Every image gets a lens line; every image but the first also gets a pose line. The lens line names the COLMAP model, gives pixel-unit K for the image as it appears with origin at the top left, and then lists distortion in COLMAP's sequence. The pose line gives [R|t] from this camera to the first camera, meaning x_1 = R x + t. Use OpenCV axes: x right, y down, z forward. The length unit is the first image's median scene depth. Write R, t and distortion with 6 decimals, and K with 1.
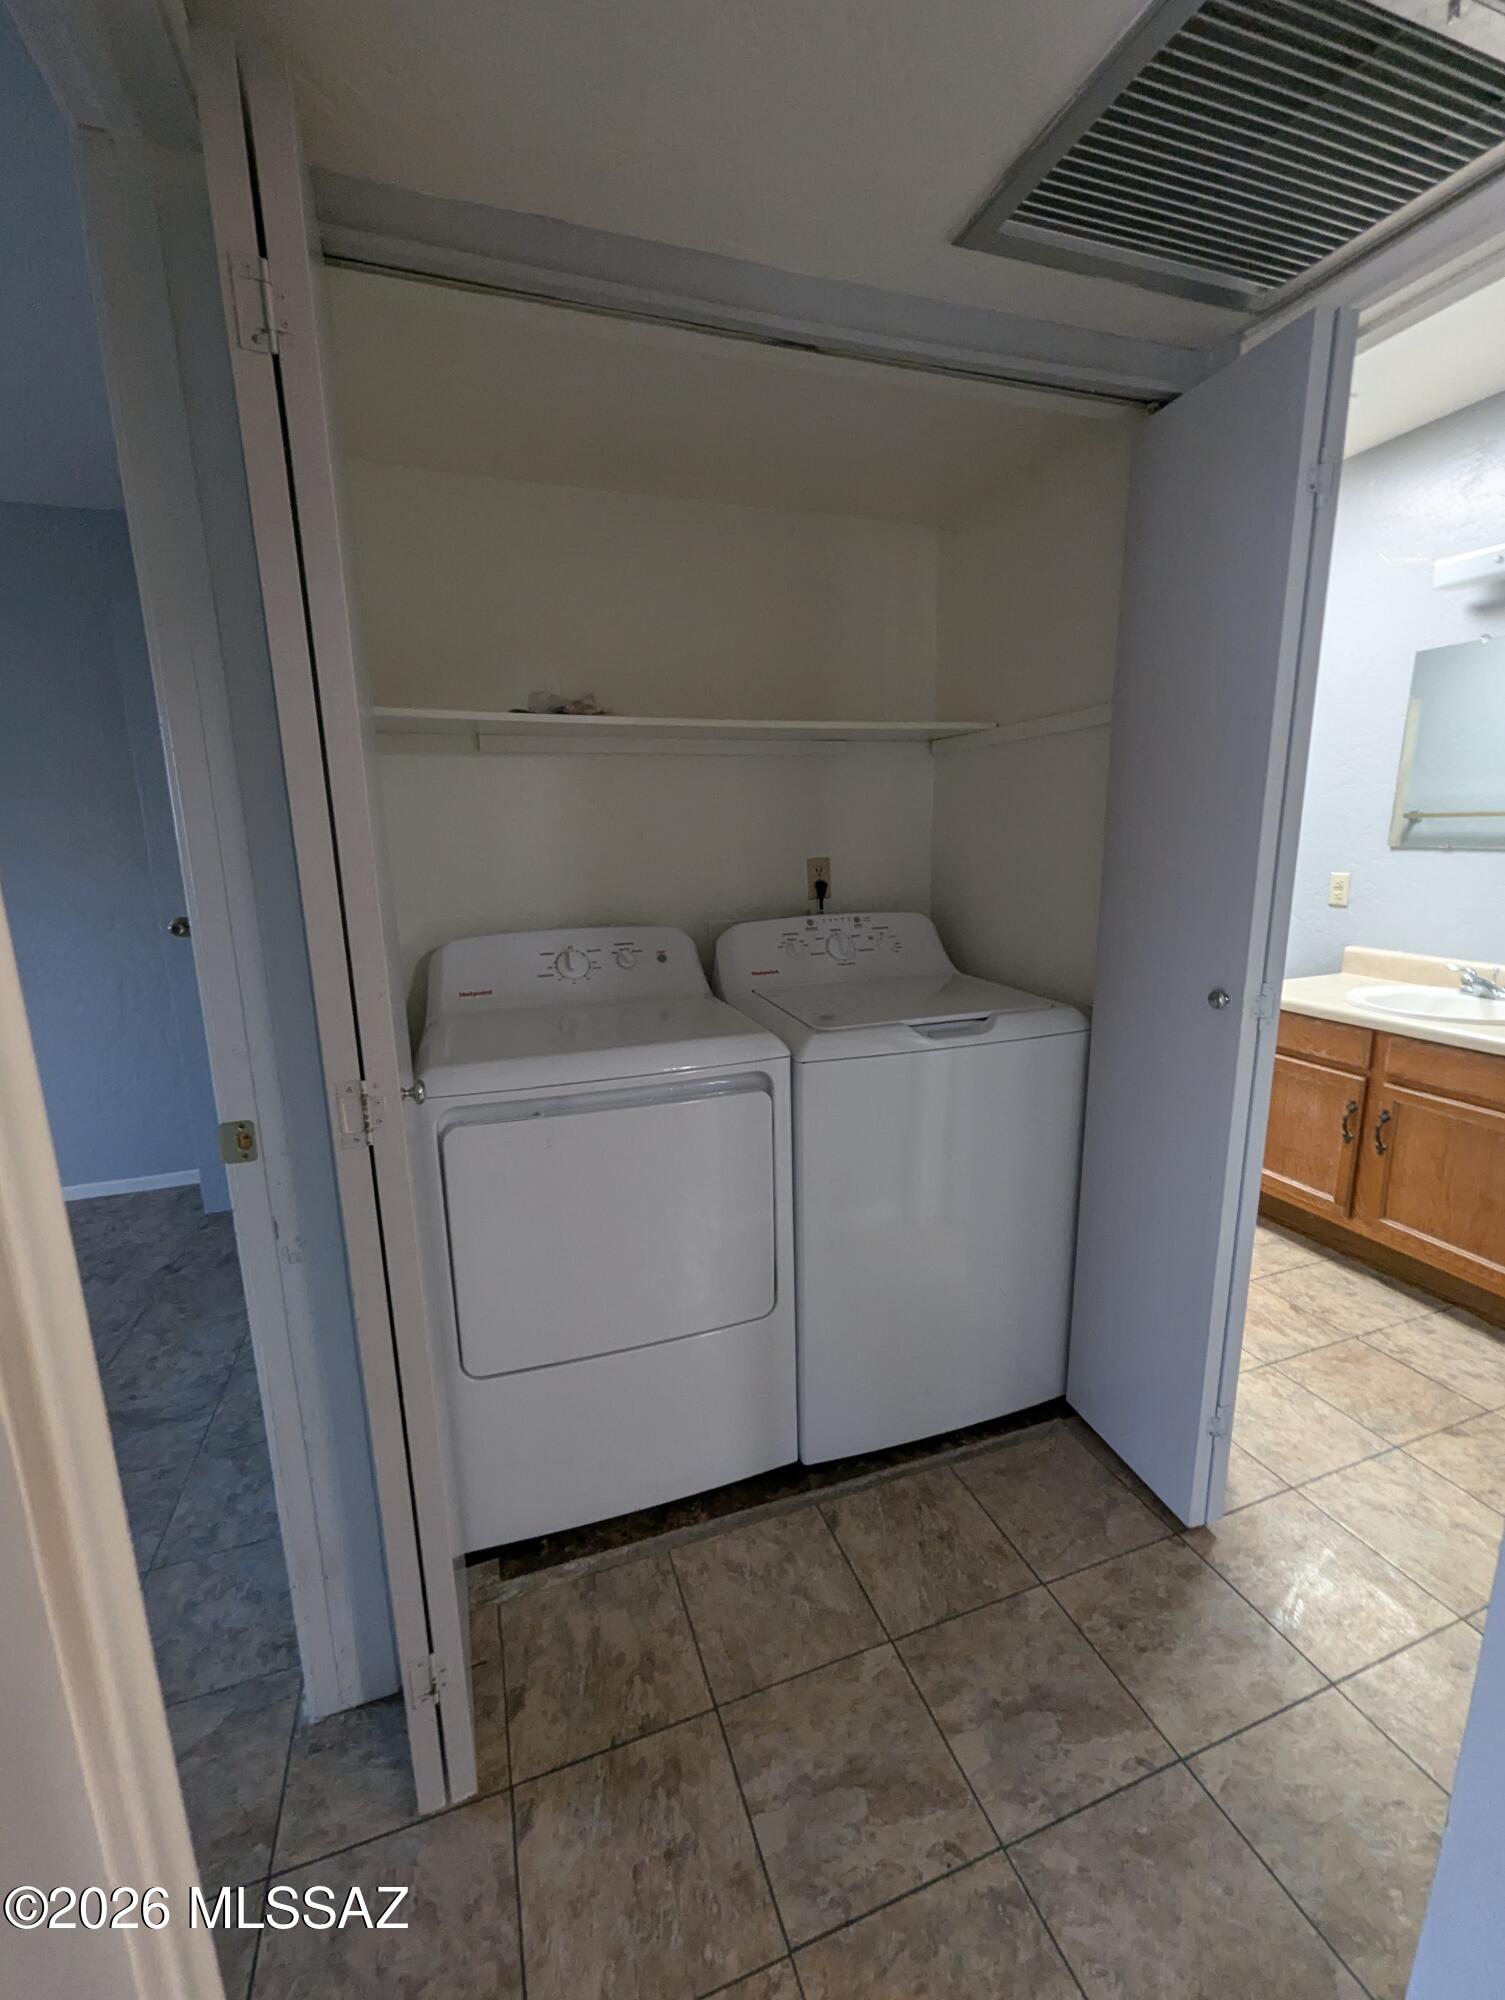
lens RADIAL K [[829.3, 0, 752.5], [0, 829.3, 1000.0], [0, 0, 1]] dist [0.002472, -0.002599]
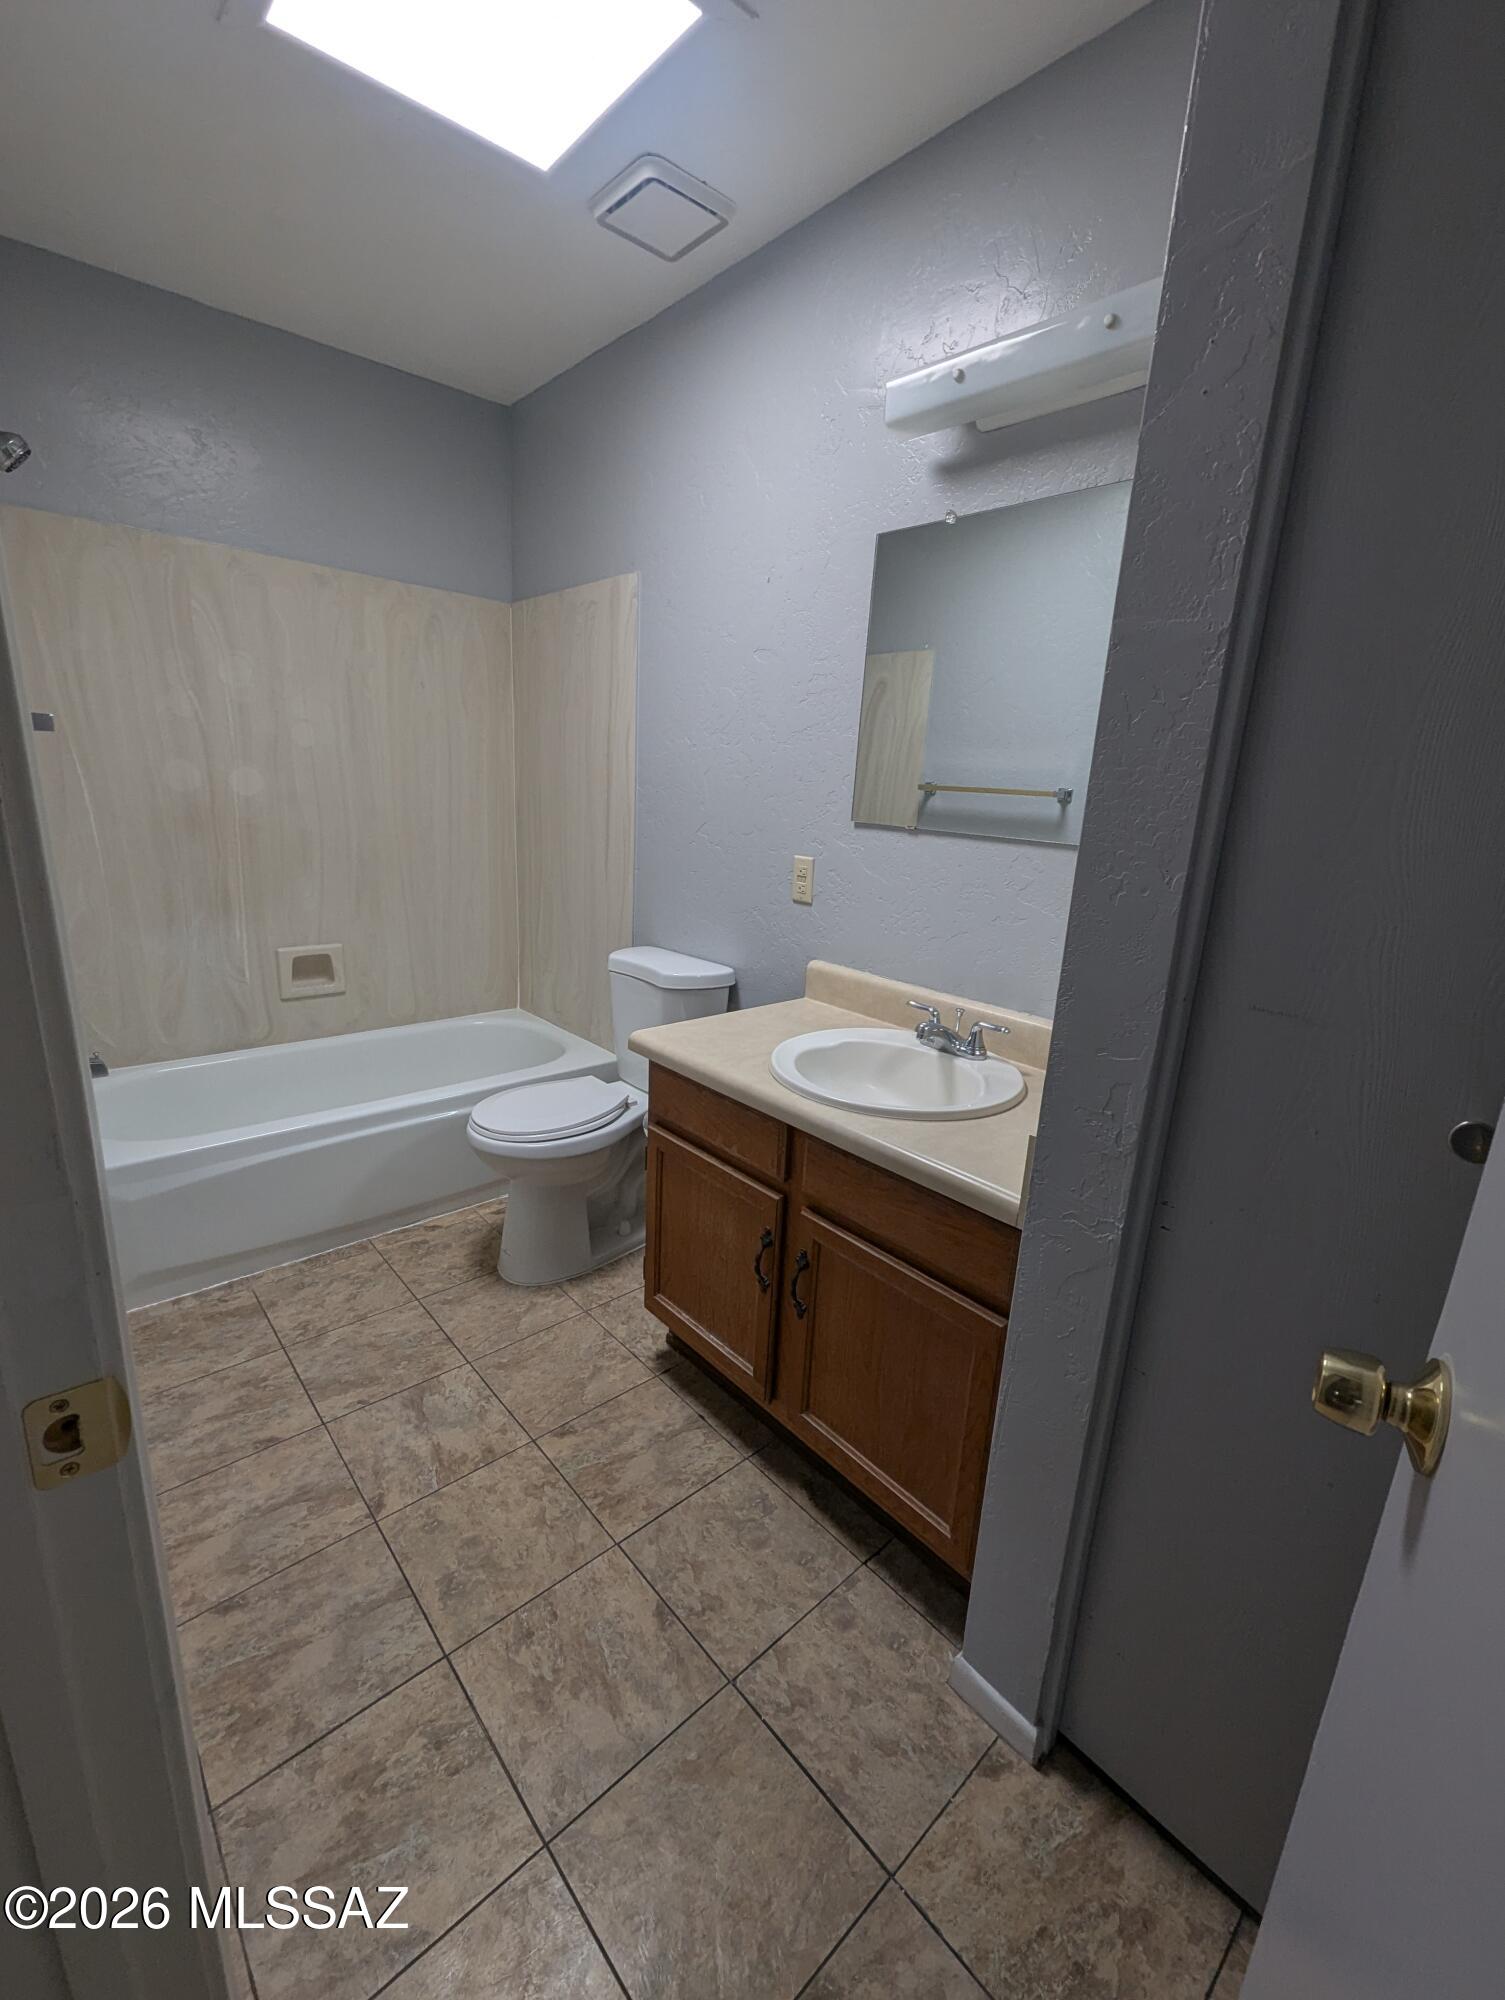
lens RADIAL K [[829.3, 0, 752.5], [0, 829.3, 1000.0], [0, 0, 1]] dist [0.002472, -0.002599]
pose [[0.921313, -0.032395, 0.387470, 0.473906], [0.009982, 0.998165, 0.059717, -0.089532], [-0.388693, -0.051150, 0.919946, 0.434939]]
